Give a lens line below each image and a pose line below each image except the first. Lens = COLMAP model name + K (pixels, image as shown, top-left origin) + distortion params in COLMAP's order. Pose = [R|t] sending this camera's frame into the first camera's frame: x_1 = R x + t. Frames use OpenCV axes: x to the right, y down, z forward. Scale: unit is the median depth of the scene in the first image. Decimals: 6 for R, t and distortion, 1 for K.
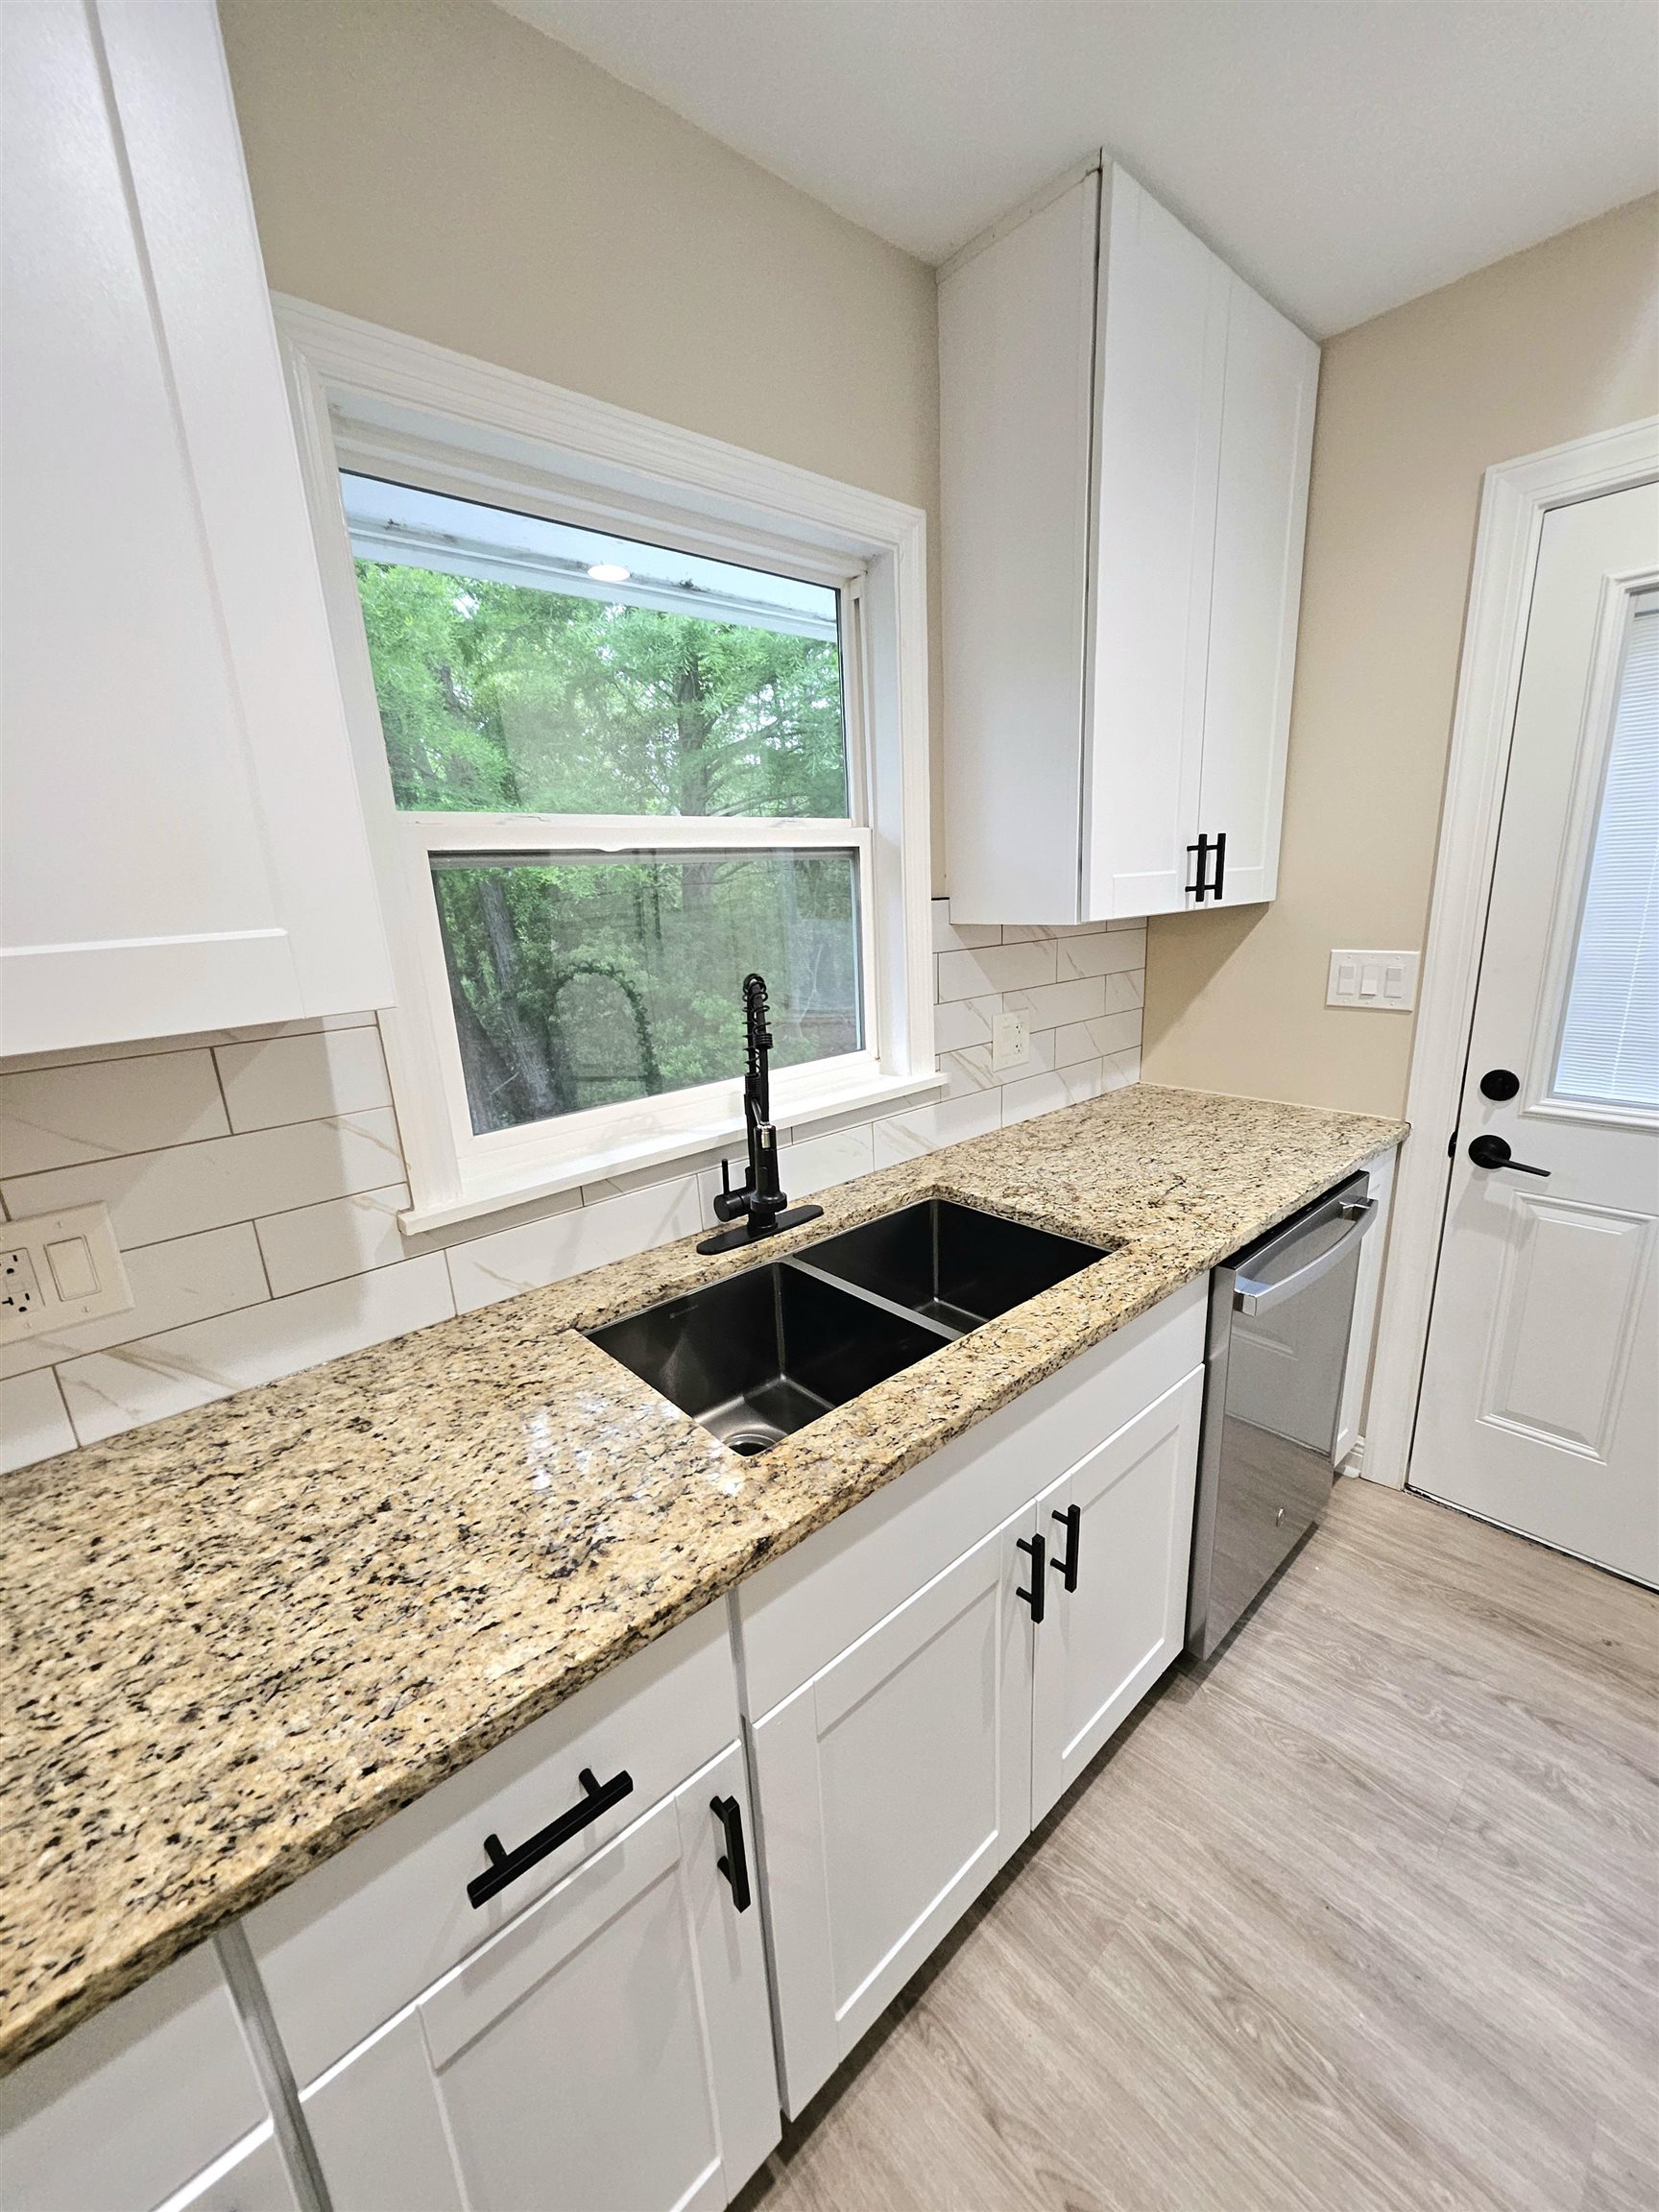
lens RADIAL K [[874.6, 0, 837.4], [0, 874.6, 1118.6], [0, 0, 1]] dist [-0.005860, 0.001307]
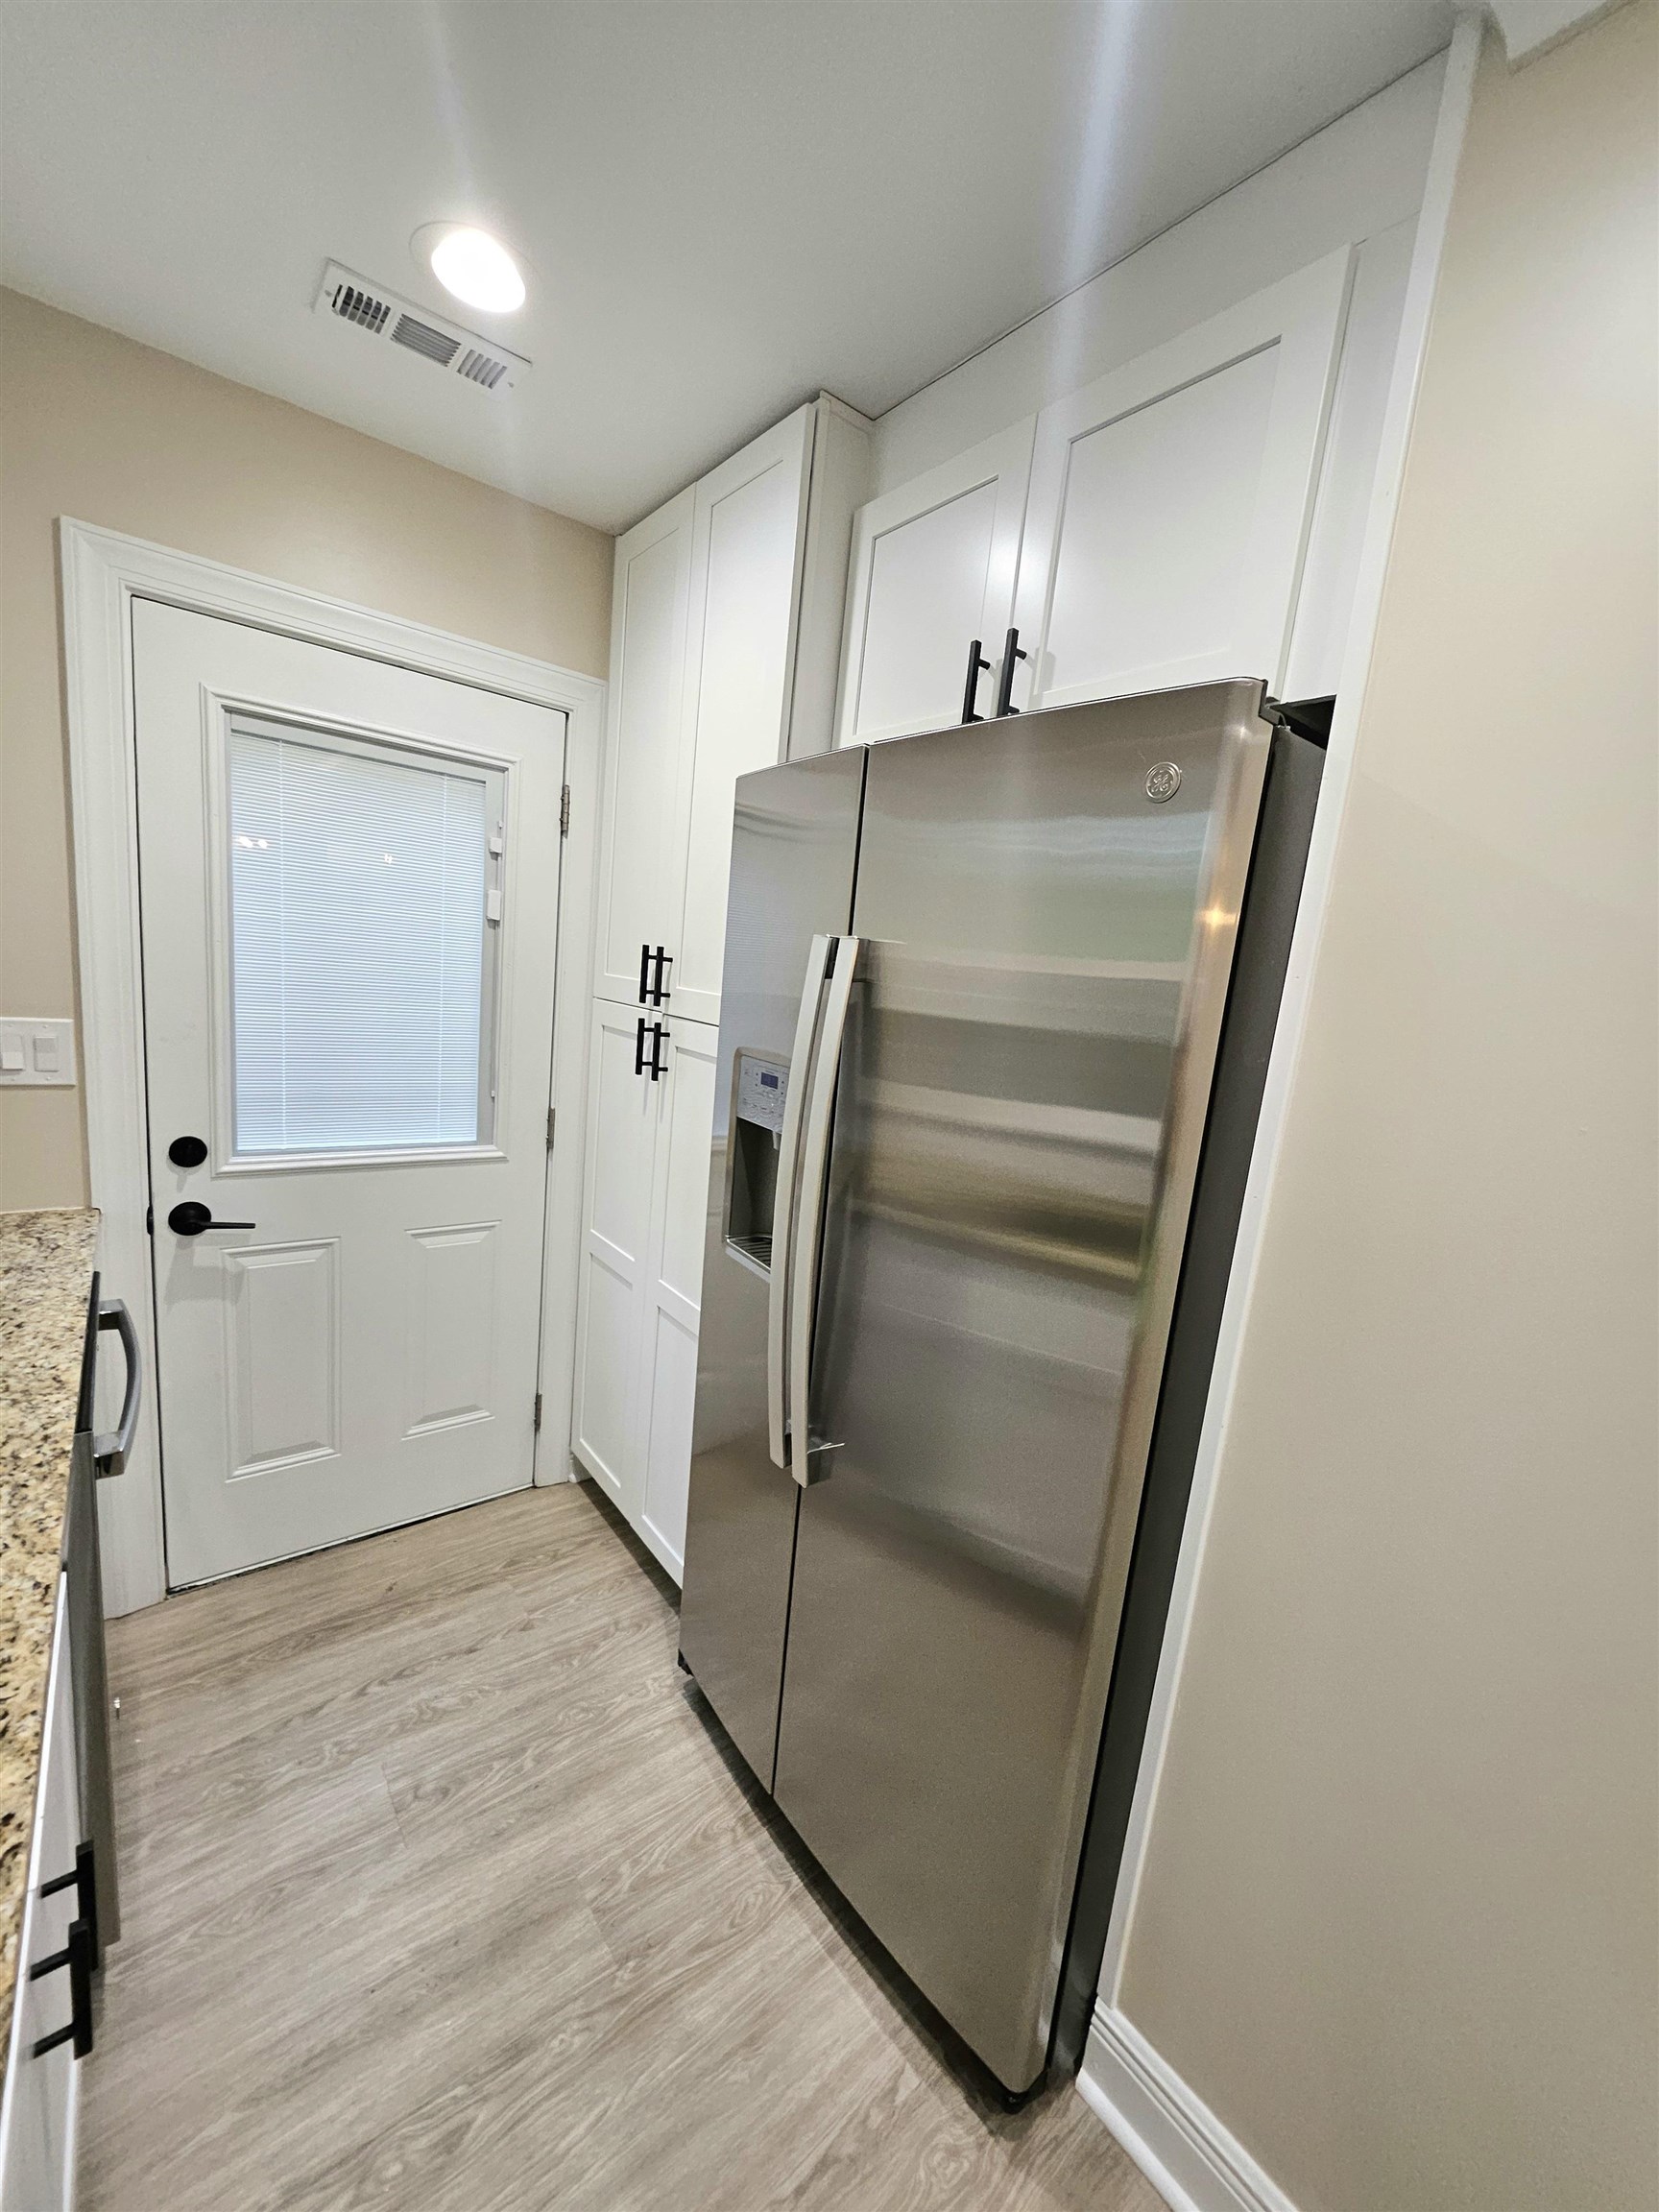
lens RADIAL K [[874.6, 0, 838.6], [0, 874.6, 1121.0], [0, 0, 1]] dist [-0.005860, 0.001307]
pose [[0.053381, -0.110369, 0.992456, -1.042717], [0.166376, 0.980964, 0.100142, -0.259736], [-0.984616, 0.159776, 0.070728, 0.961045]]
